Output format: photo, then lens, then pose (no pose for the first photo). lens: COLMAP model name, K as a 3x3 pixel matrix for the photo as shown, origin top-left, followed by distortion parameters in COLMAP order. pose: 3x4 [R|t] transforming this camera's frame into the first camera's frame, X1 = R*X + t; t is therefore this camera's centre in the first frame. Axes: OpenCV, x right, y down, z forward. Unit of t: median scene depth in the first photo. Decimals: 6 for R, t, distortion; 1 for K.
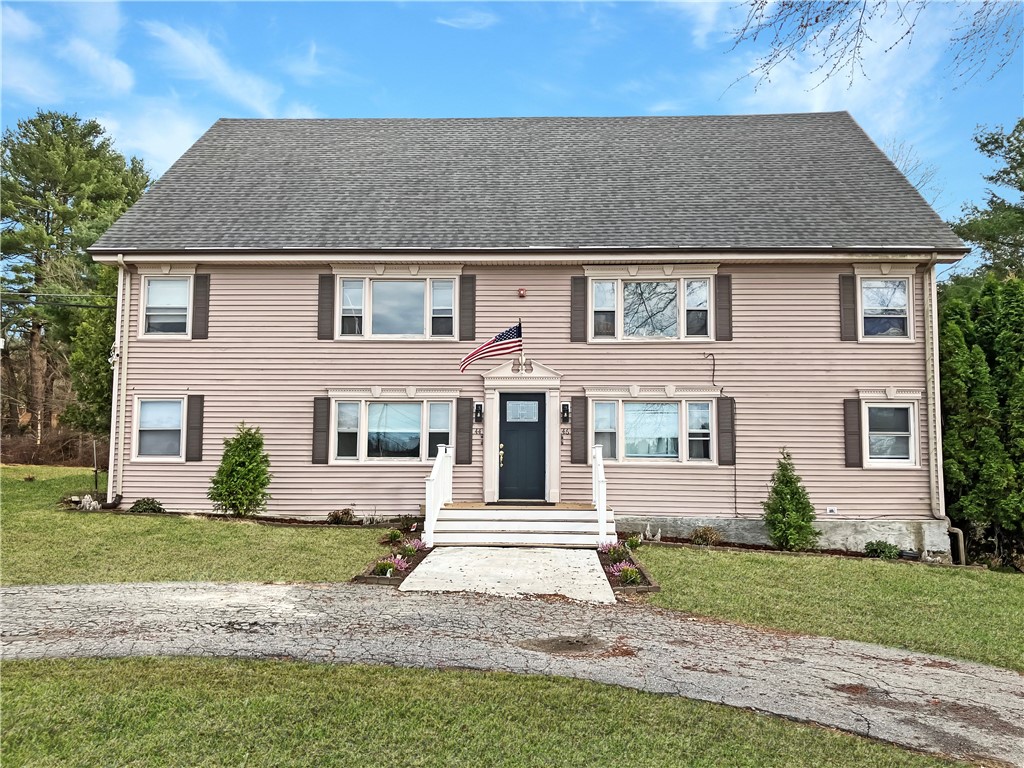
lens RADIAL K [[836.4, 0, 504.5], [0, 836.4, 389.2], [0, 0, 1]] dist [0.001152, 0.012190]
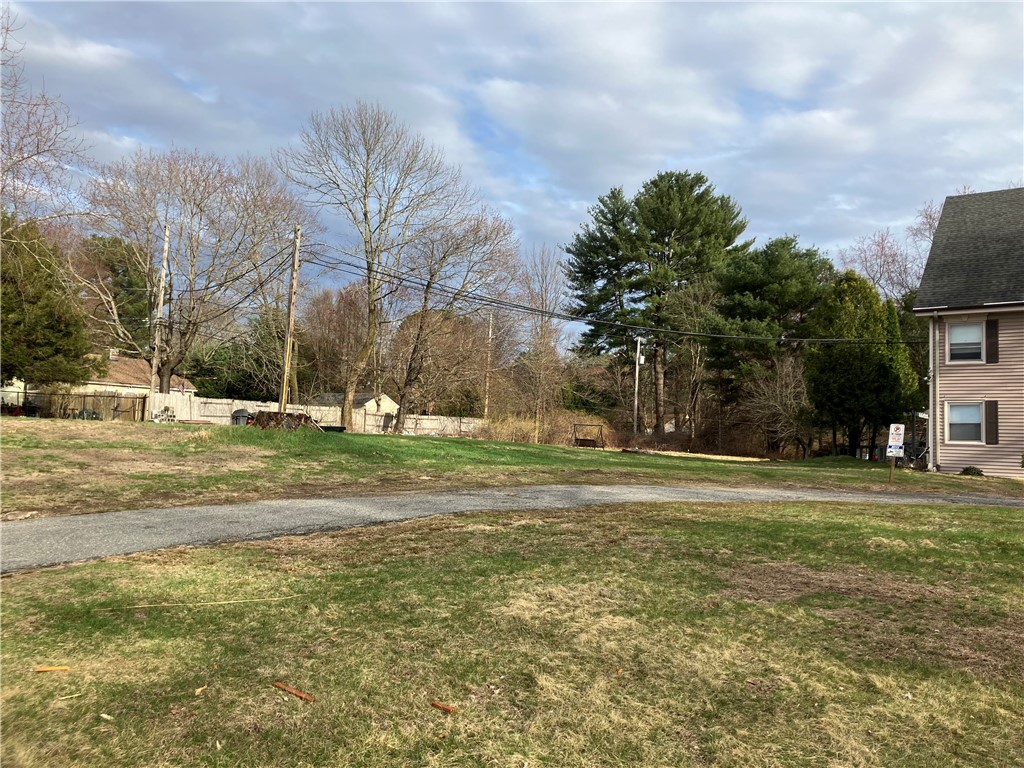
lens RADIAL K [[836.4, 0, 500.8], [0, 836.4, 377.8], [0, 0, 1]] dist [0.001152, 0.012190]
pose [[0.825429, -0.026862, -0.563866, -0.243567], [0.017720, 0.999608, -0.021679, -0.016523], [0.564227, 0.007903, 0.825582, -0.739496]]
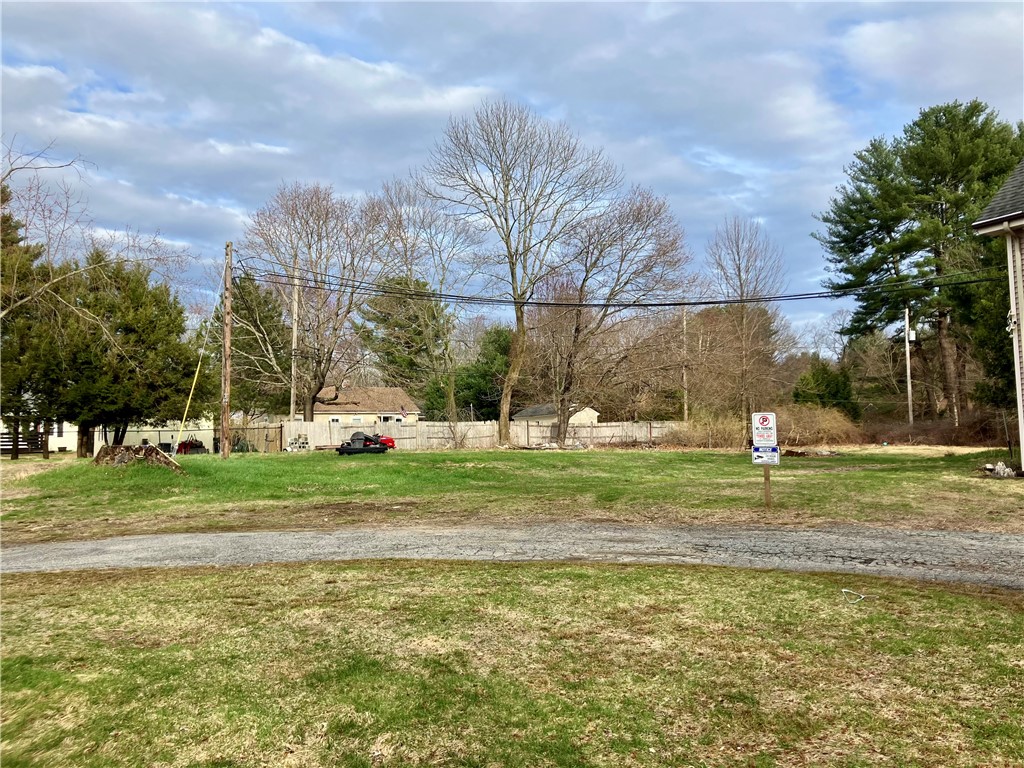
lens RADIAL K [[836.4, 0, 529.3], [0, 836.4, 377.8], [0, 0, 1]] dist [0.001152, 0.012190]
pose [[0.554694, -0.093094, -0.826830, 0.035935], [0.094873, 0.994317, -0.048304, 0.017936], [0.826628, -0.051650, 0.560374, -0.040497]]
